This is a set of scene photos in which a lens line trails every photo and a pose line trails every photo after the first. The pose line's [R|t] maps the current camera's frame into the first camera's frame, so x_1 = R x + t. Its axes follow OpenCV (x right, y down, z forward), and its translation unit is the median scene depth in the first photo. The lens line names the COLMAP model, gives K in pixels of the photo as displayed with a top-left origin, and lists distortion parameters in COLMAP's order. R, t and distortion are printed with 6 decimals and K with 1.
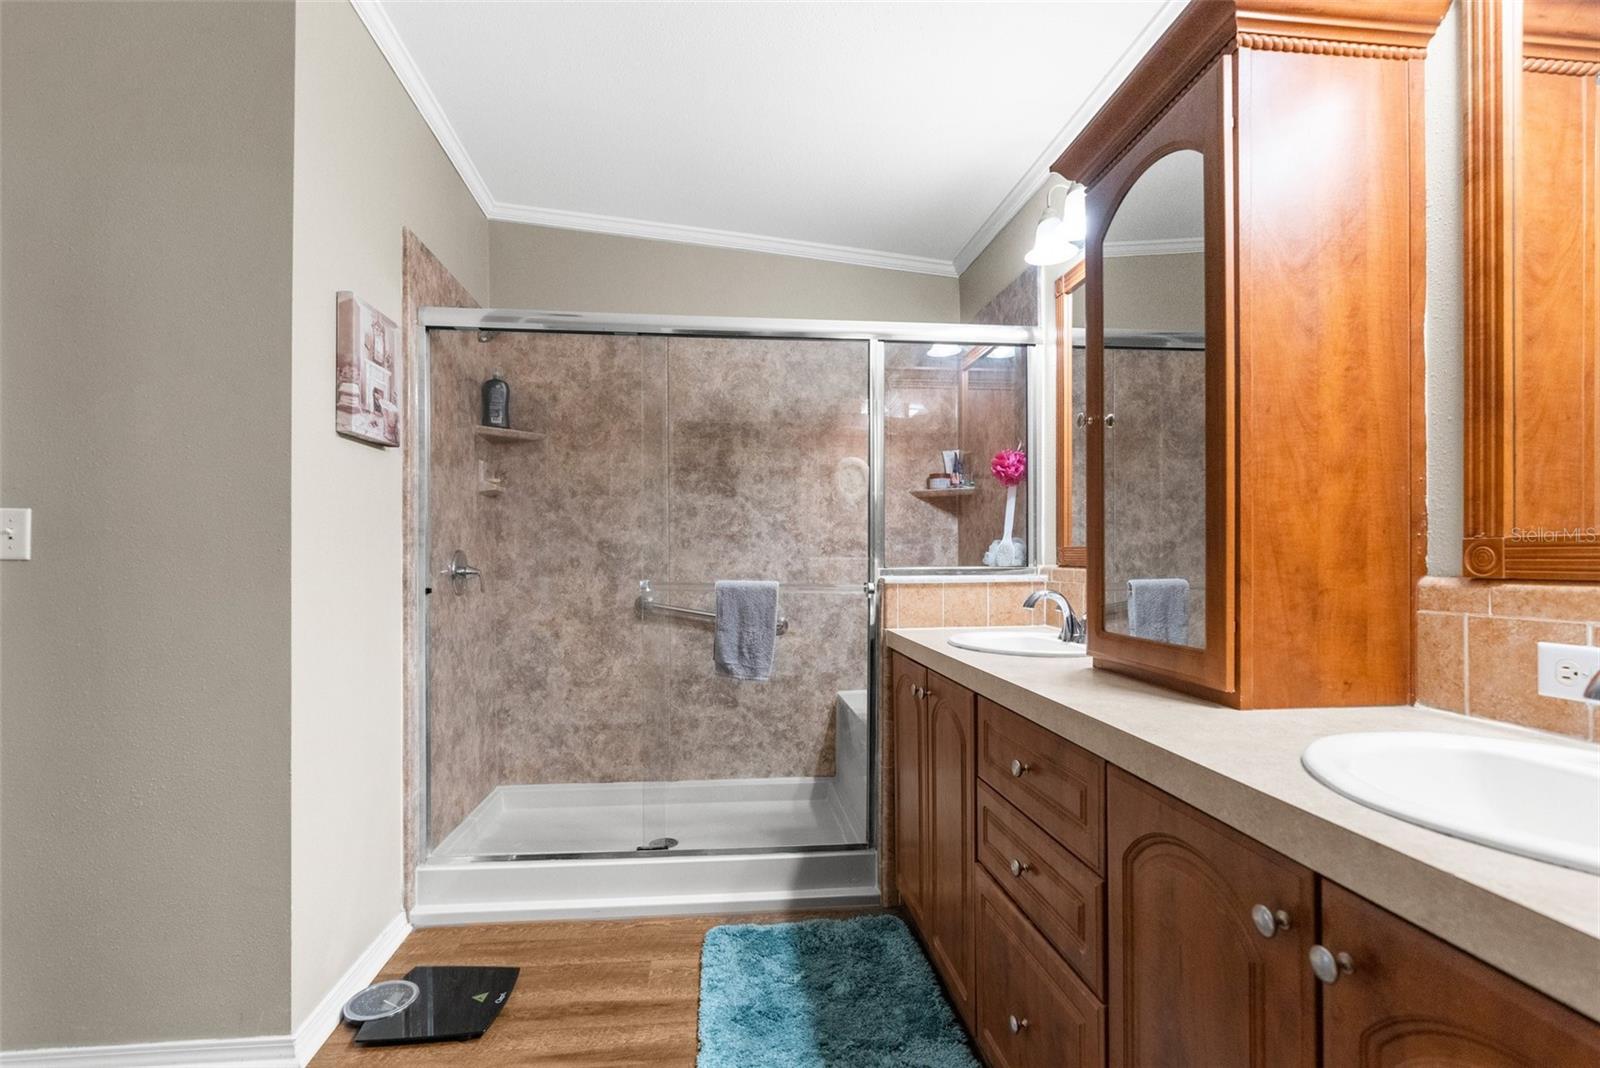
lens RADIAL K [[735.5, 0, 793.8], [0, 735.5, 531.5], [0, 0, 1]] dist [-0.004132, 0.000302]
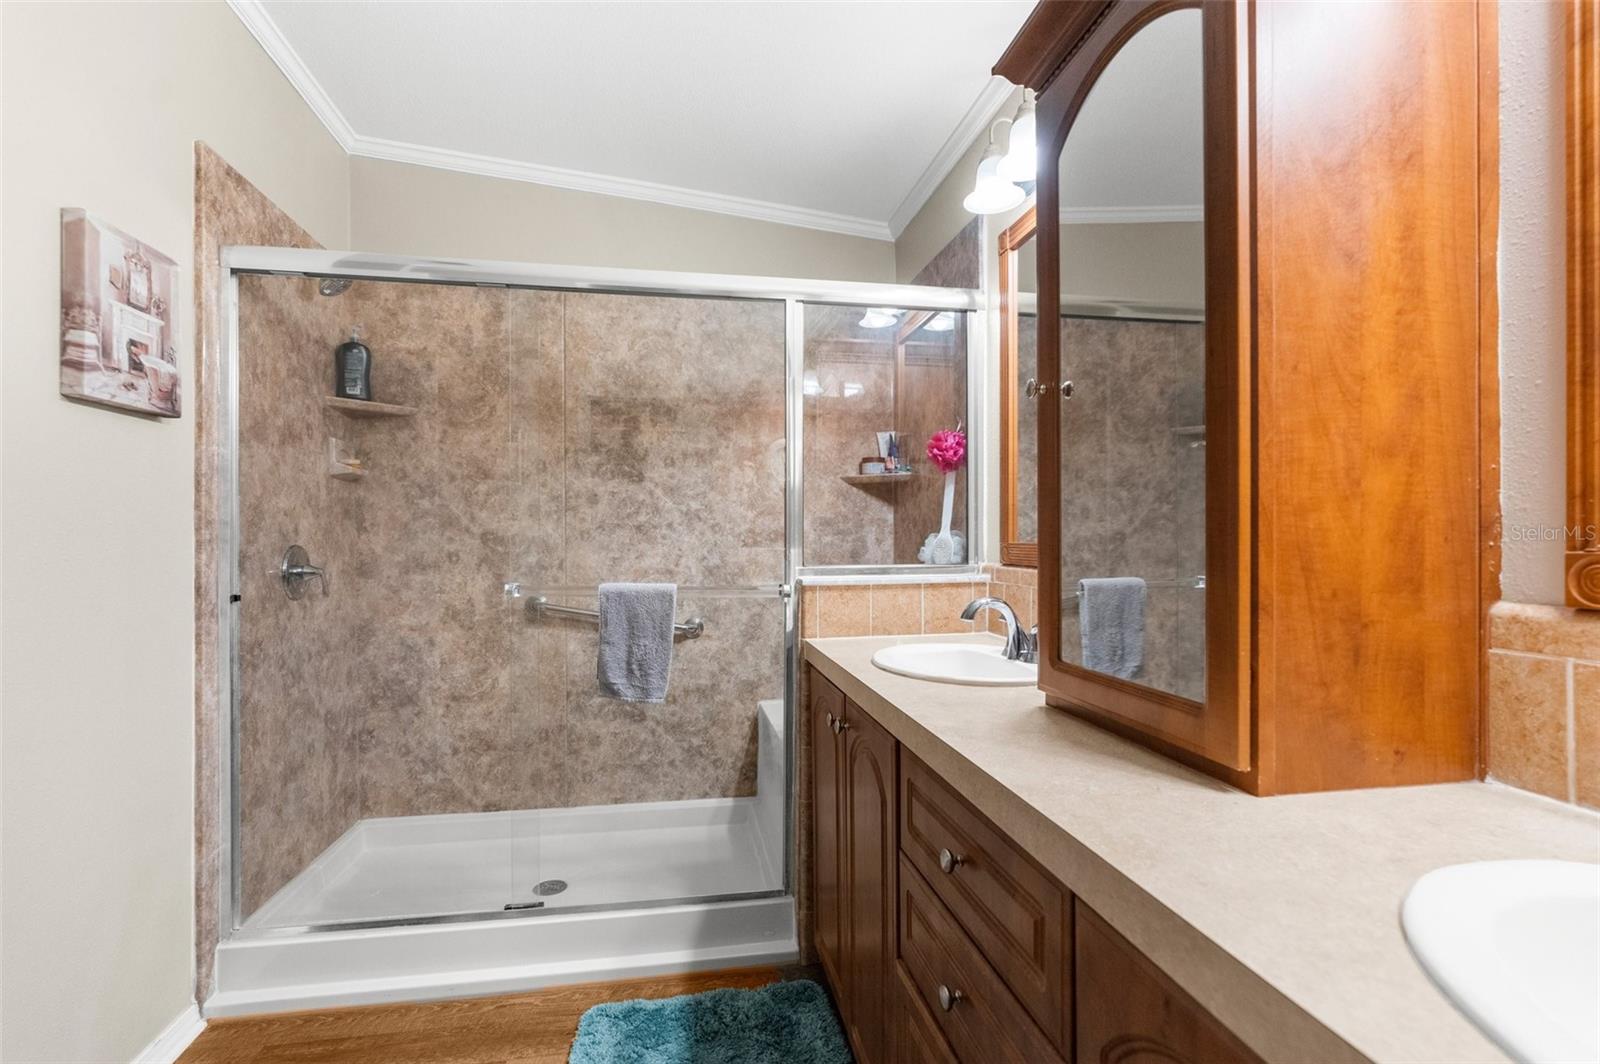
lens RADIAL K [[732.9, 0, 795.5], [0, 732.9, 512.9], [0, 0, 1]] dist [-0.001281, -0.000429]
pose [[0.997477, 0.001714, 0.070975, 0.055323], [-0.001494, 0.999994, -0.003155, -0.010813], [-0.070980, 0.003041, 0.997473, 0.155015]]
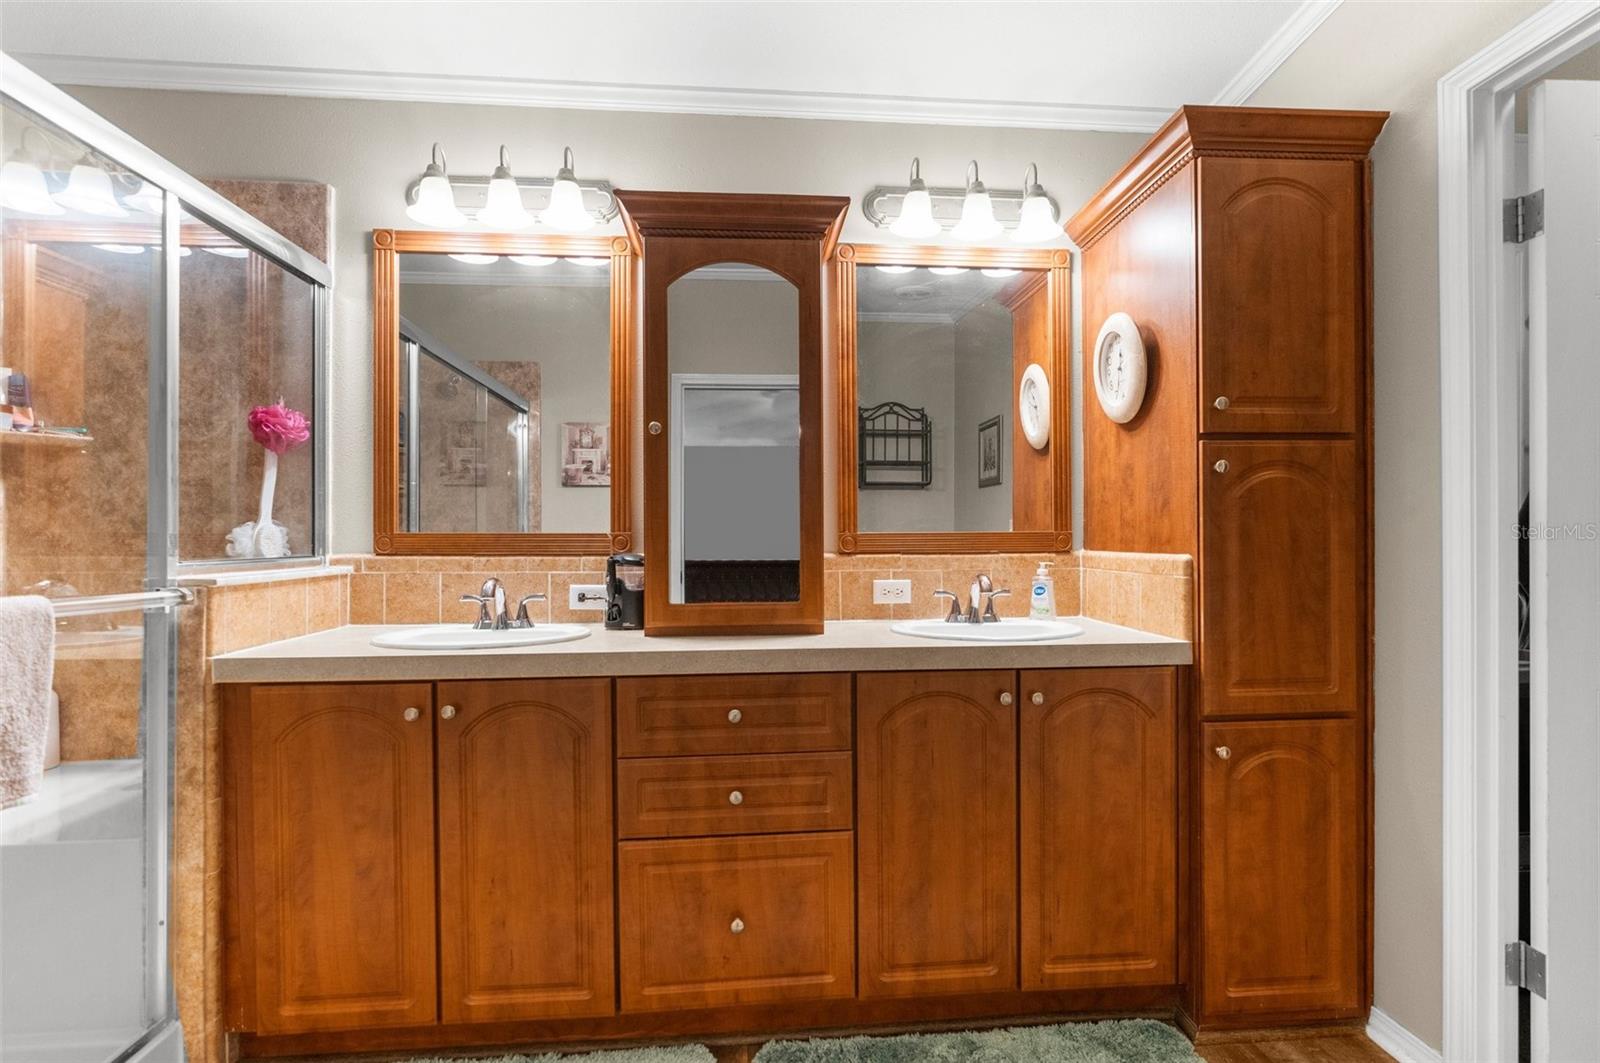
lens RADIAL K [[735.5, 0, 793.8], [0, 735.5, 529.0], [0, 0, 1]] dist [-0.004132, 0.000302]
pose [[0.037828, 0.017221, 0.999136, -0.499783], [-0.029429, 0.999437, -0.016112, 0.015100], [-0.998851, -0.028794, 0.038314, 0.466441]]
